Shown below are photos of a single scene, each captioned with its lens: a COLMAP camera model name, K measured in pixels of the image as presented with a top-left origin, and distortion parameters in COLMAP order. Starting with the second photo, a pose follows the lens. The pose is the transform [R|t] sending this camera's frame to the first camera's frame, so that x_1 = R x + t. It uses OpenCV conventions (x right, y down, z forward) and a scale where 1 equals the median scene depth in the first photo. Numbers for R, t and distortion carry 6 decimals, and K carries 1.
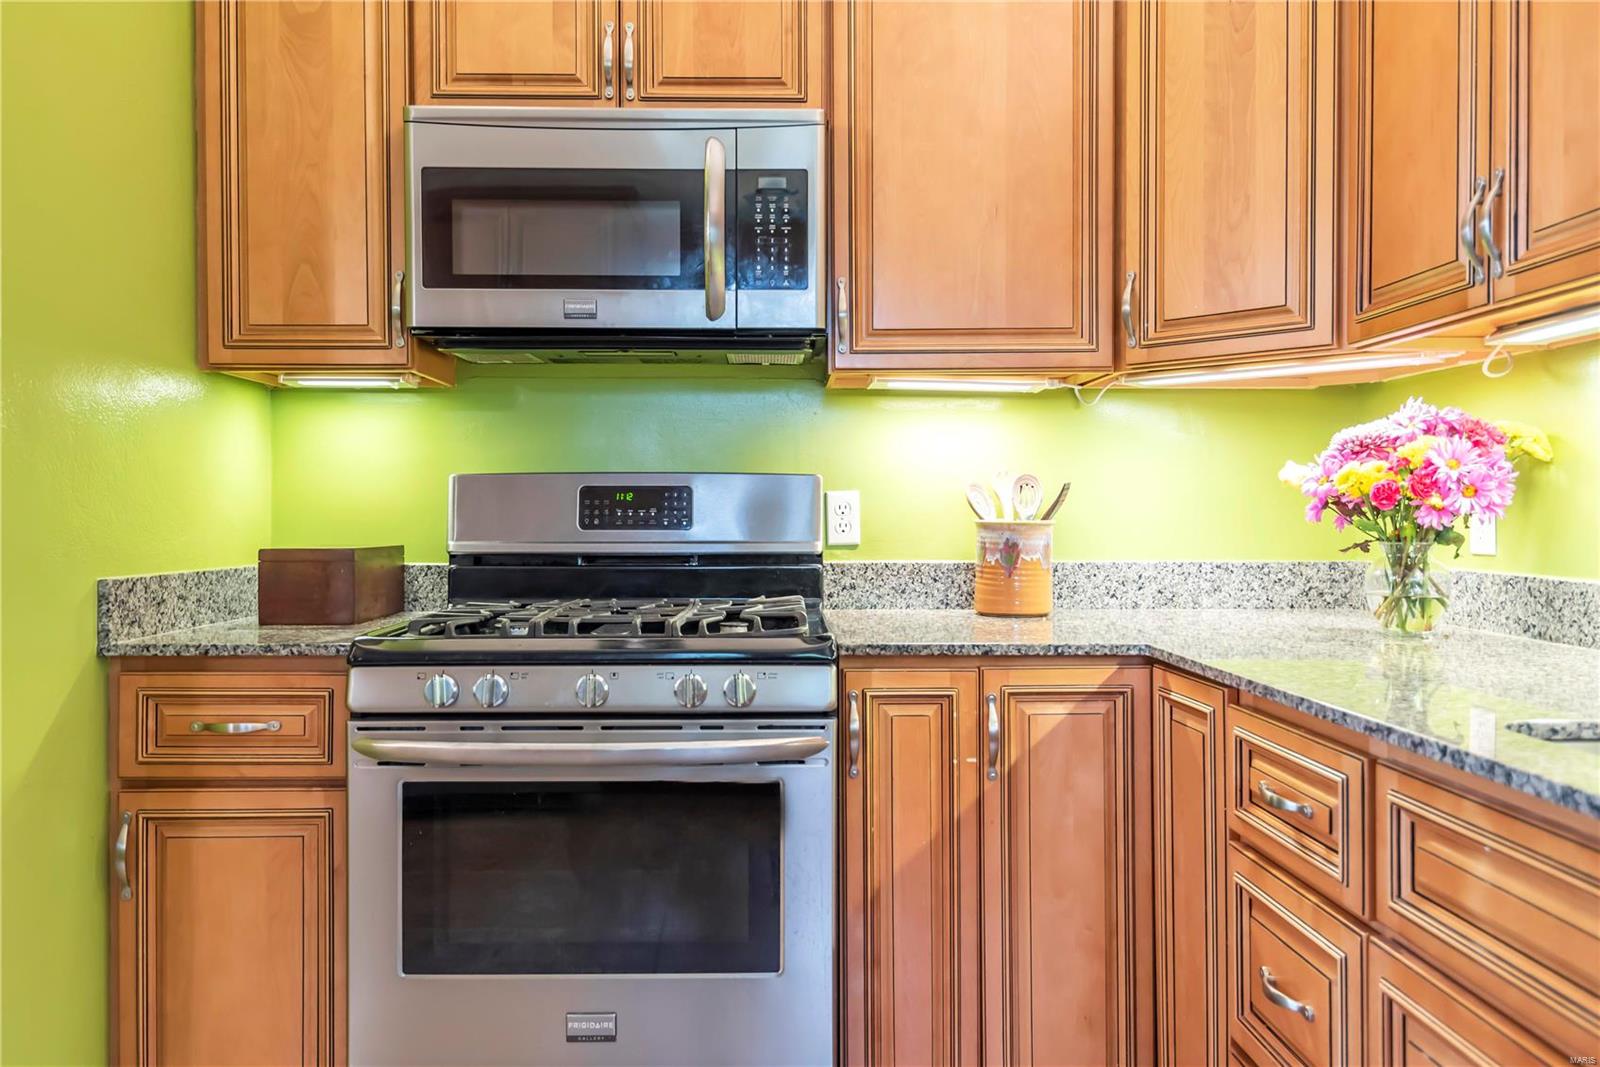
lens RADIAL K [[1177.6, 0, 808.5], [0, 1177.6, 527.6], [0, 0, 1]] dist [0.031696, -0.020417]
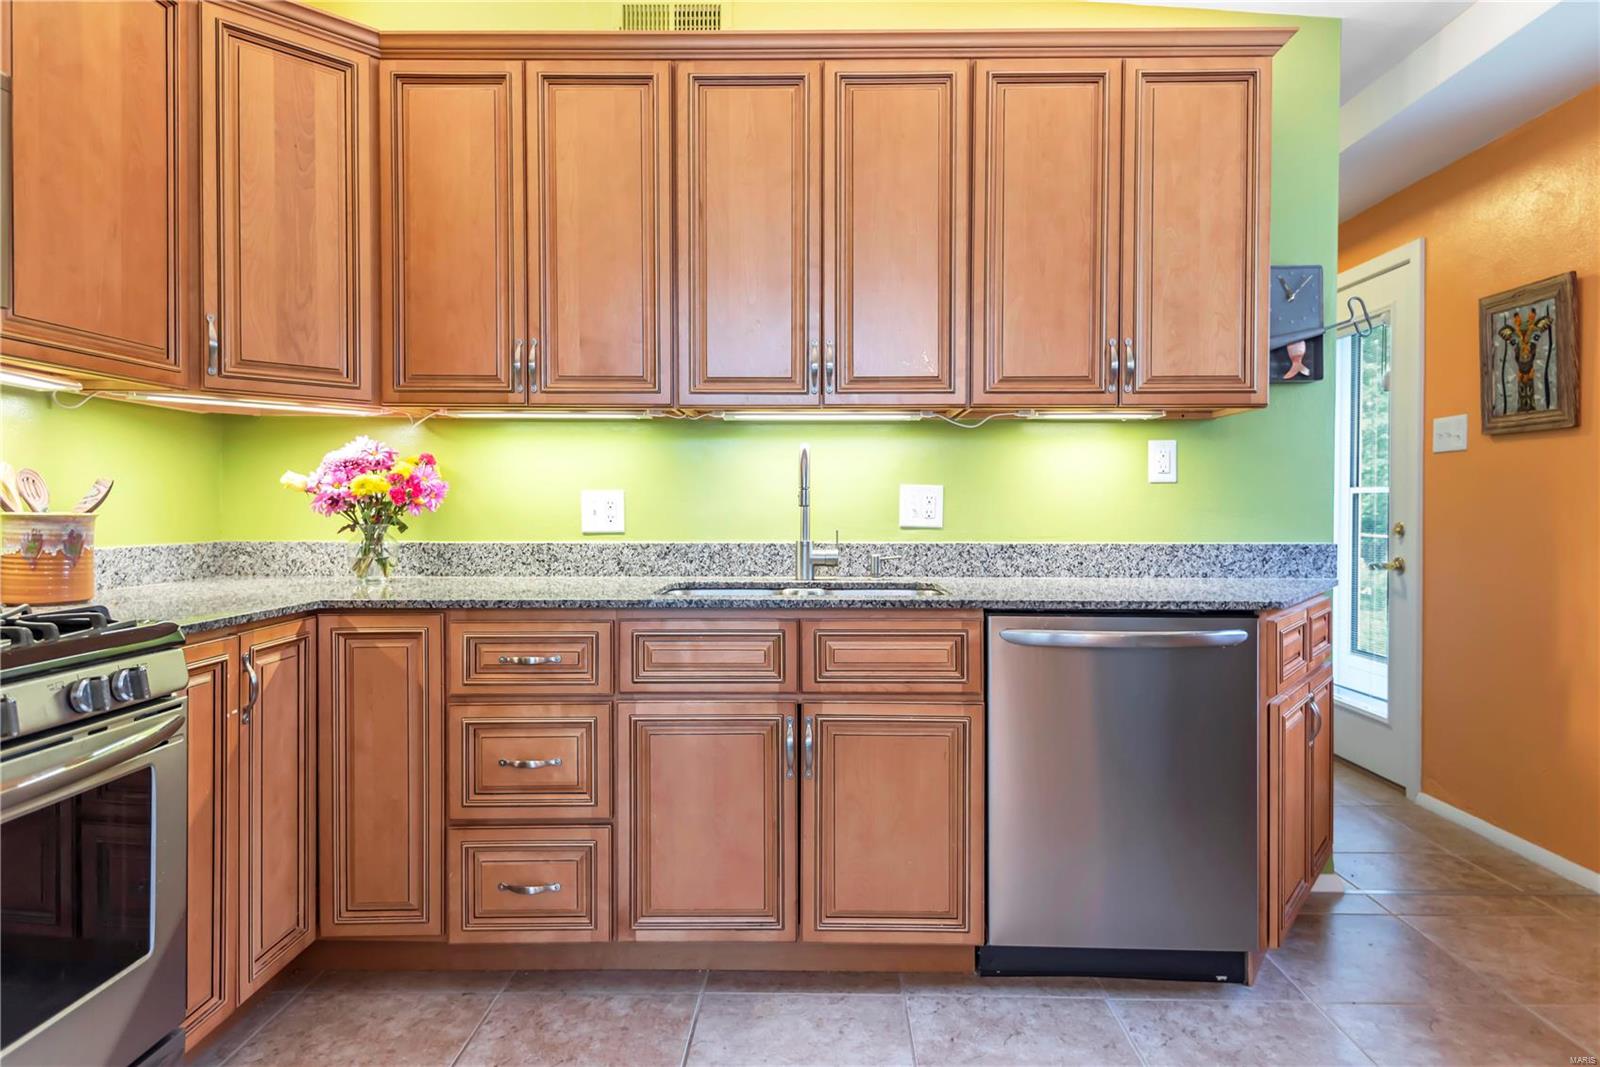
lens RADIAL K [[905.0, 0, 789.9], [0, 905.0, 512.1], [0, 0, 1]] dist [0.013210, -0.007065]
pose [[0.043744, -0.004522, 0.999033, -0.686501], [0.010002, 0.999942, 0.004088, -0.004290], [-0.998993, 0.009813, 0.043787, 0.351189]]
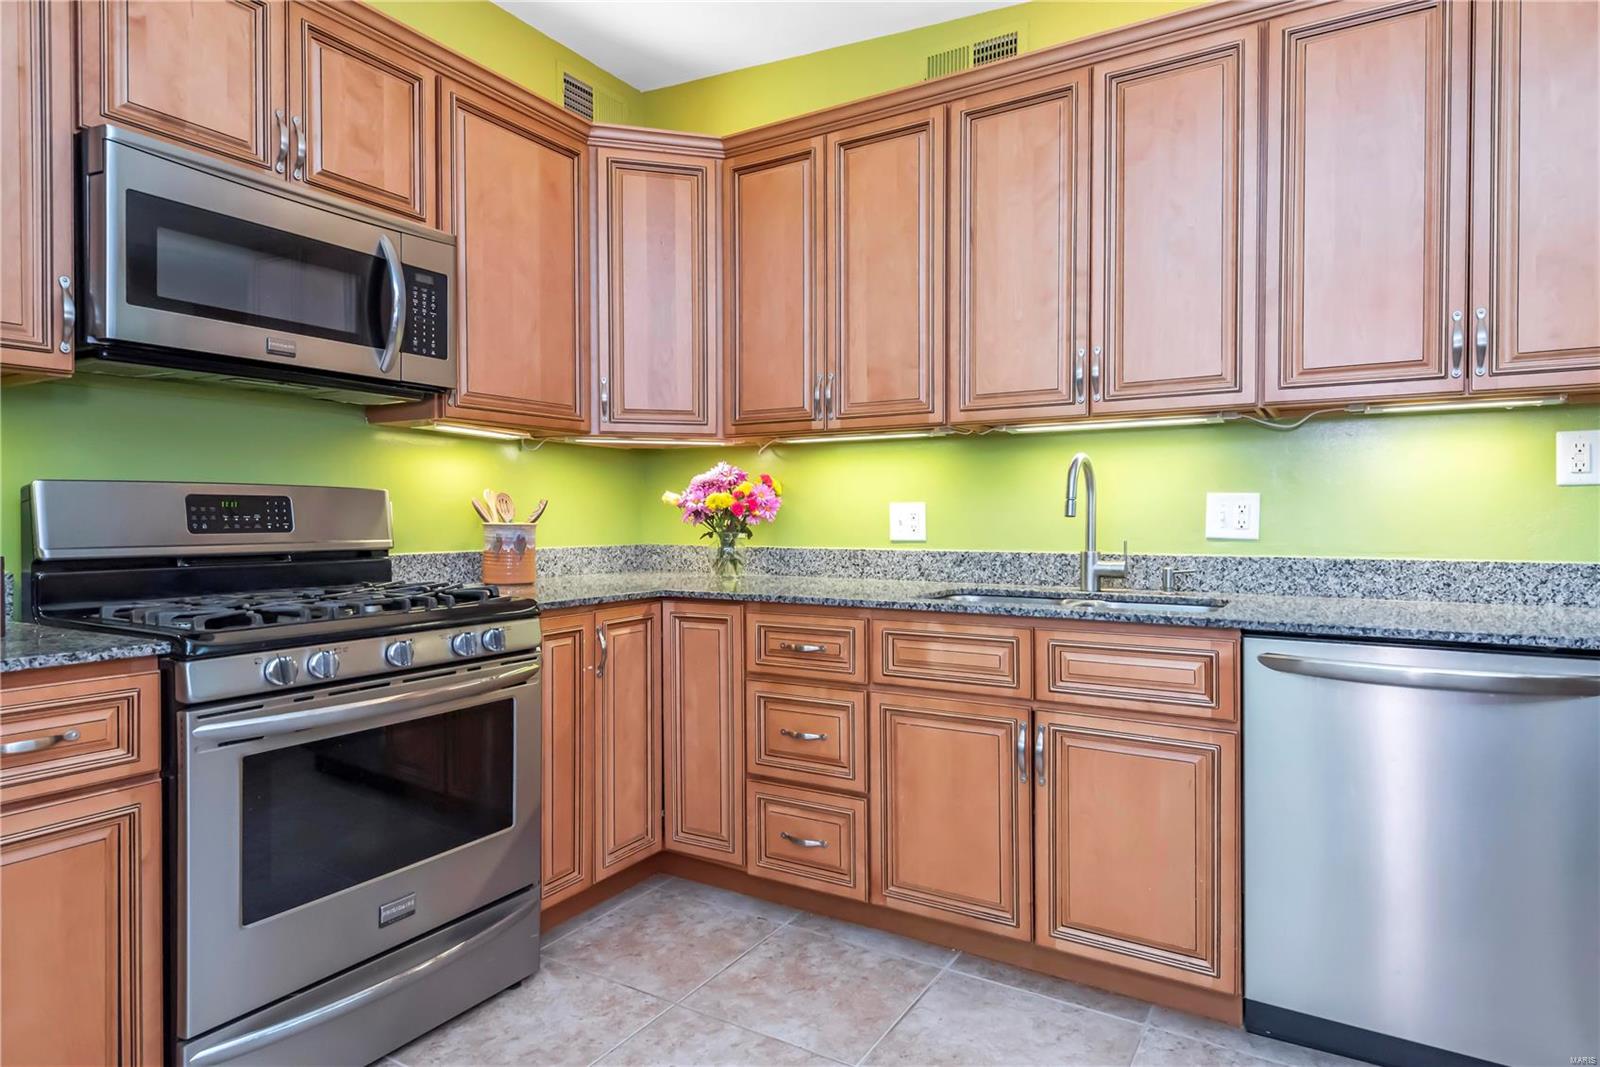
lens RADIAL K [[862.7, 0, 797.8], [0, 862.7, 526.9], [0, 0, 1]] dist [0.011178, -0.005956]
pose [[0.537834, -0.009445, 0.842998, -0.650767], [0.010451, 0.999935, 0.004535, -0.002631], [-0.842986, 0.006371, 0.537897, 0.091325]]
